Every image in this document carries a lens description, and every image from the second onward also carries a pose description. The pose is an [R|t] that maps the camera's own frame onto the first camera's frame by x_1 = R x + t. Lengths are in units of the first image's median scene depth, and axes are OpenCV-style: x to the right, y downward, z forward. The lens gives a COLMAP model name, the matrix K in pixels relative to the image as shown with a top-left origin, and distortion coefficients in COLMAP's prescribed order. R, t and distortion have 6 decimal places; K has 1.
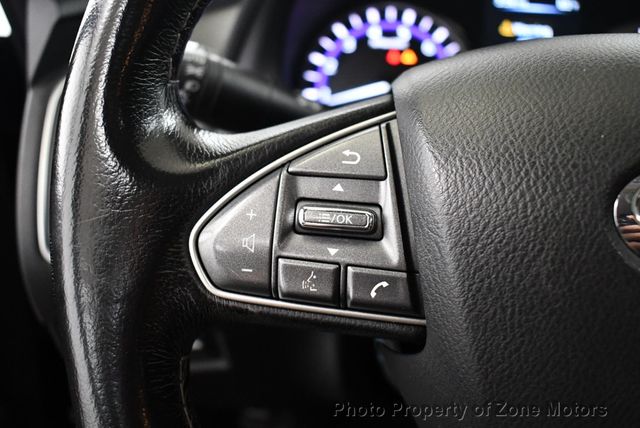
lens RADIAL K [[710.6, 0, 320.0], [0, 710.6, 214.0], [0, 0, 1]] dist [-0.093698, -0.011454]
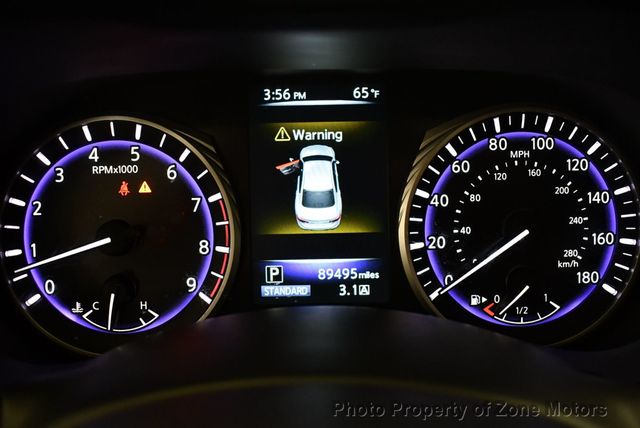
lens RADIAL K [[710.6, 0, 320.0], [0, 710.6, 214.0], [0, 0, 1]] dist [-0.093698, -0.011454]
pose [[0.989419, -0.121135, 0.079857, 0.585930], [0.113574, 0.989144, 0.093252, -0.587291], [-0.090286, -0.083196, 0.992435, 0.678901]]
